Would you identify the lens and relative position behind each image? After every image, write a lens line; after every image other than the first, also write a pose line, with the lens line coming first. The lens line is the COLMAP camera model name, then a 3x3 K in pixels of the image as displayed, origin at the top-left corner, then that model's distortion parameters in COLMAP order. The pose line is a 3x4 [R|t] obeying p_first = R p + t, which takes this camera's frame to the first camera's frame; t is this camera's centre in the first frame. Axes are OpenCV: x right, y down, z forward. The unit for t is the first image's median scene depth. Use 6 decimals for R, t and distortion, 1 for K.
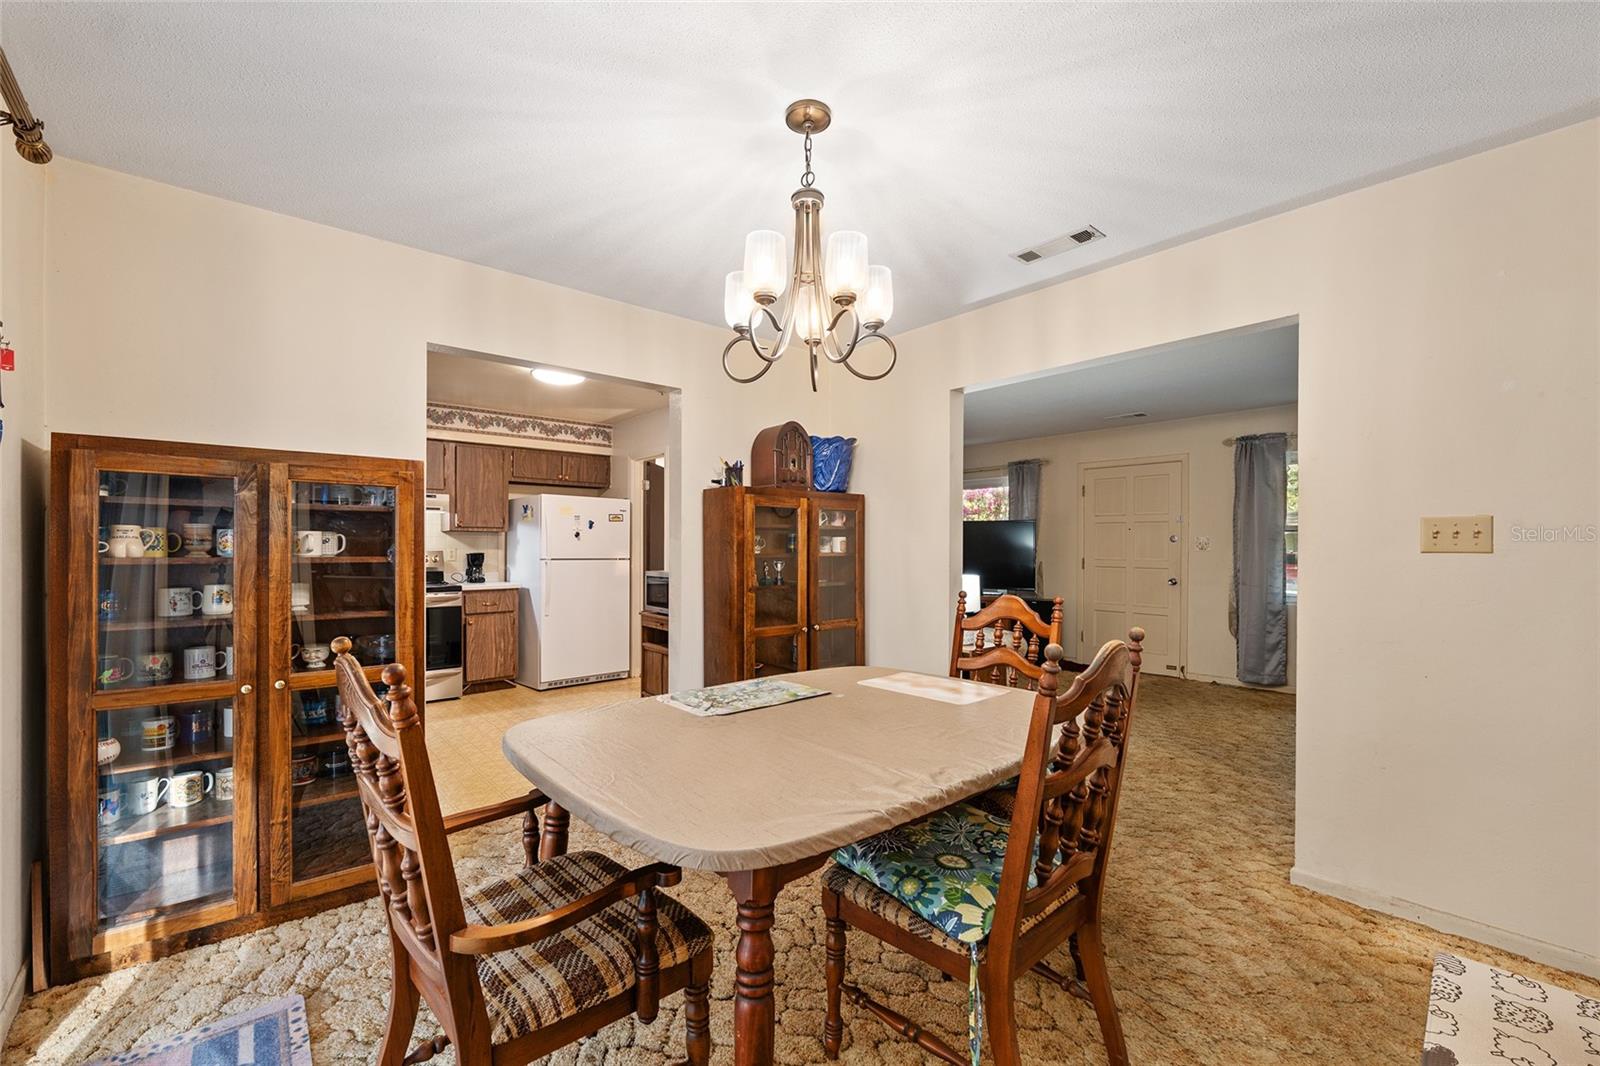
lens RADIAL K [[656.3, 0, 797.9], [0, 656.3, 542.9], [0, 0, 1]] dist [-0.003843, -0.000032]
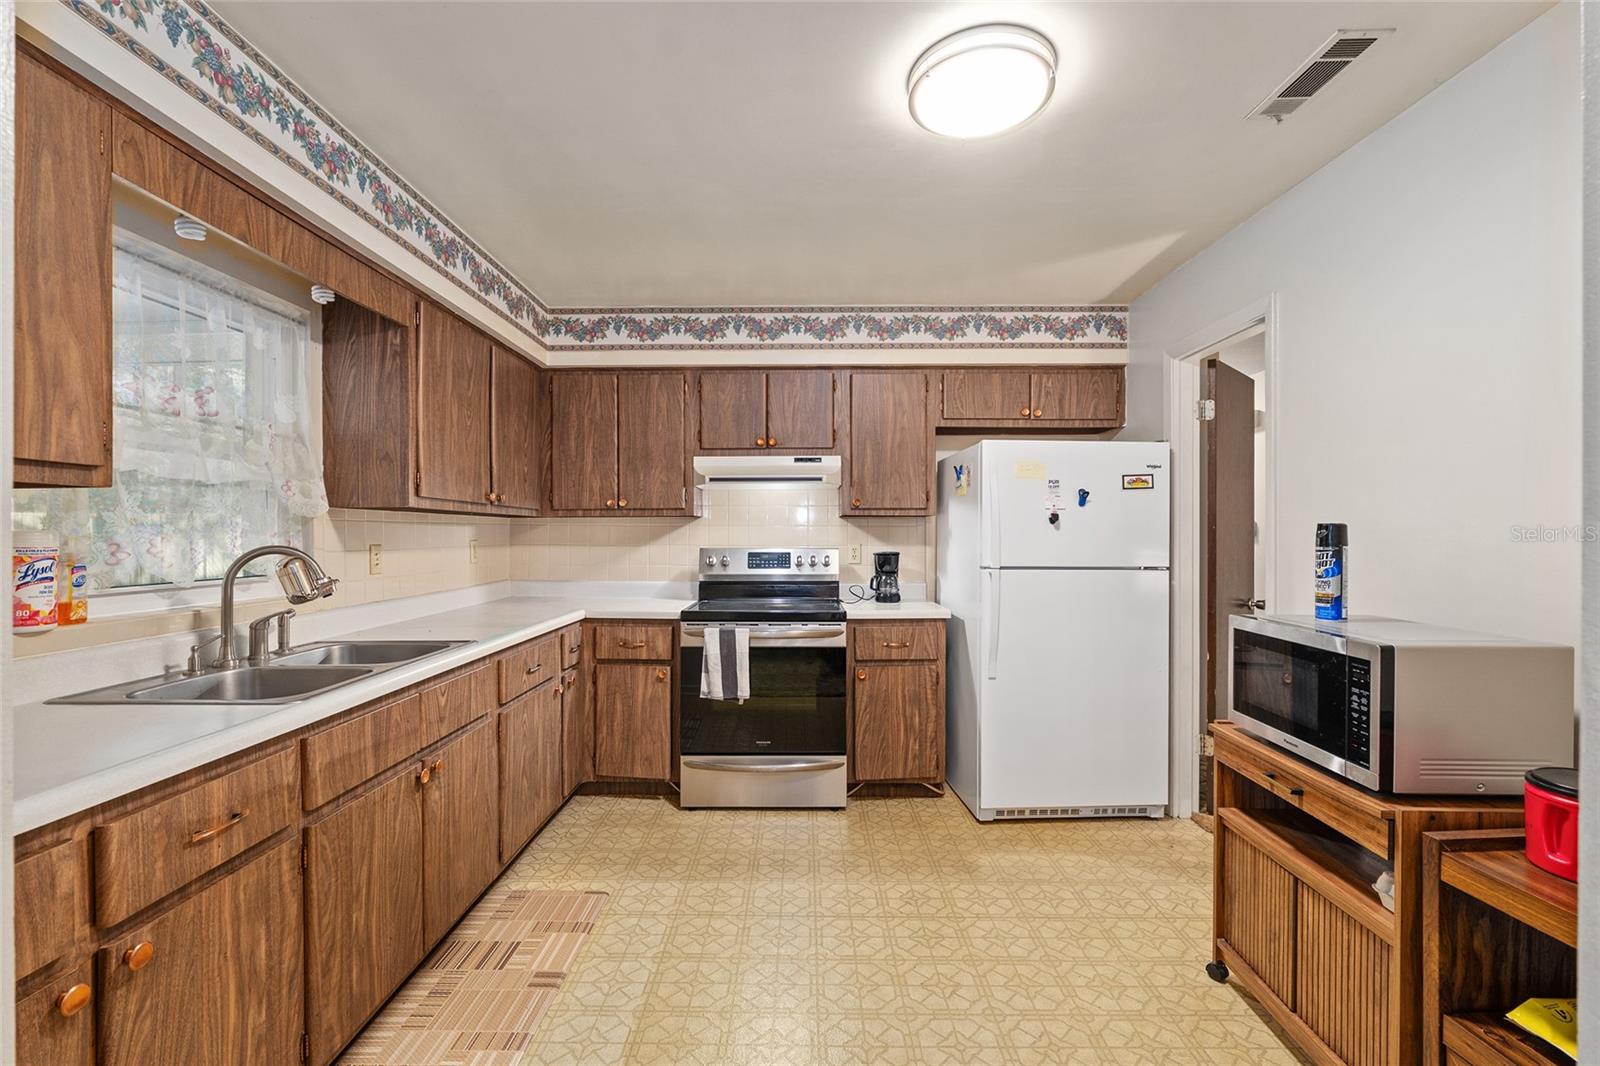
lens RADIAL K [[687.6, 0, 797.5], [0, 687.6, 538.1], [0, 0, 1]] dist [-0.002372, -0.000039]
pose [[0.750070, 0.001413, -0.661356, -0.135905], [0.004595, 0.999962, 0.007348, -0.002286], [0.661342, -0.008550, 0.750036, 0.474125]]
